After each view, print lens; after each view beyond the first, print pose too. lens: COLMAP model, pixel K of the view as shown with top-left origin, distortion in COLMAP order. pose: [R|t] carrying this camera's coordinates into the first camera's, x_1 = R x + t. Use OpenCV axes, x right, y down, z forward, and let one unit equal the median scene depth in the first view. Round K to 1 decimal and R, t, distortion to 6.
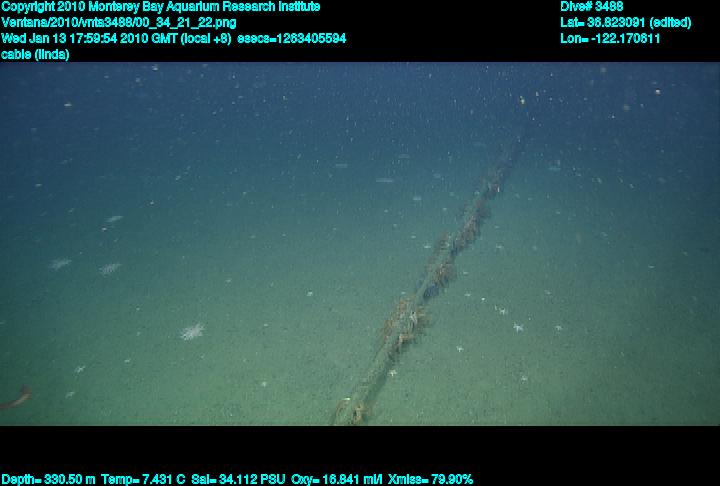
lens RADIAL K [[298.6, 0, 361.8], [0, 298.6, 243.3], [0, 0, 1]] dist [0.004117, -0.000322]
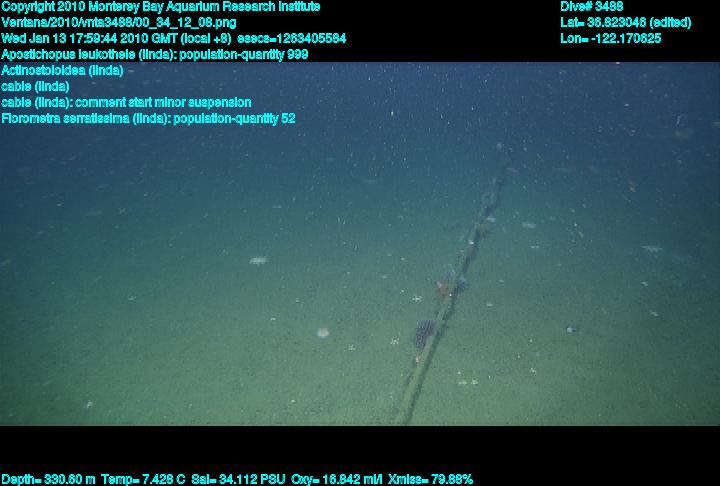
lens RADIAL K [[298.6, 0, 359.3], [0, 298.6, 239.8], [0, 0, 1]] dist [0.004117, -0.000322]
pose [[1.000000, -0.000805, 0.000365, -0.324647], [0.000807, 0.999972, -0.007504, -0.002102], [-0.000359, 0.007504, 0.999972, 0.003881]]
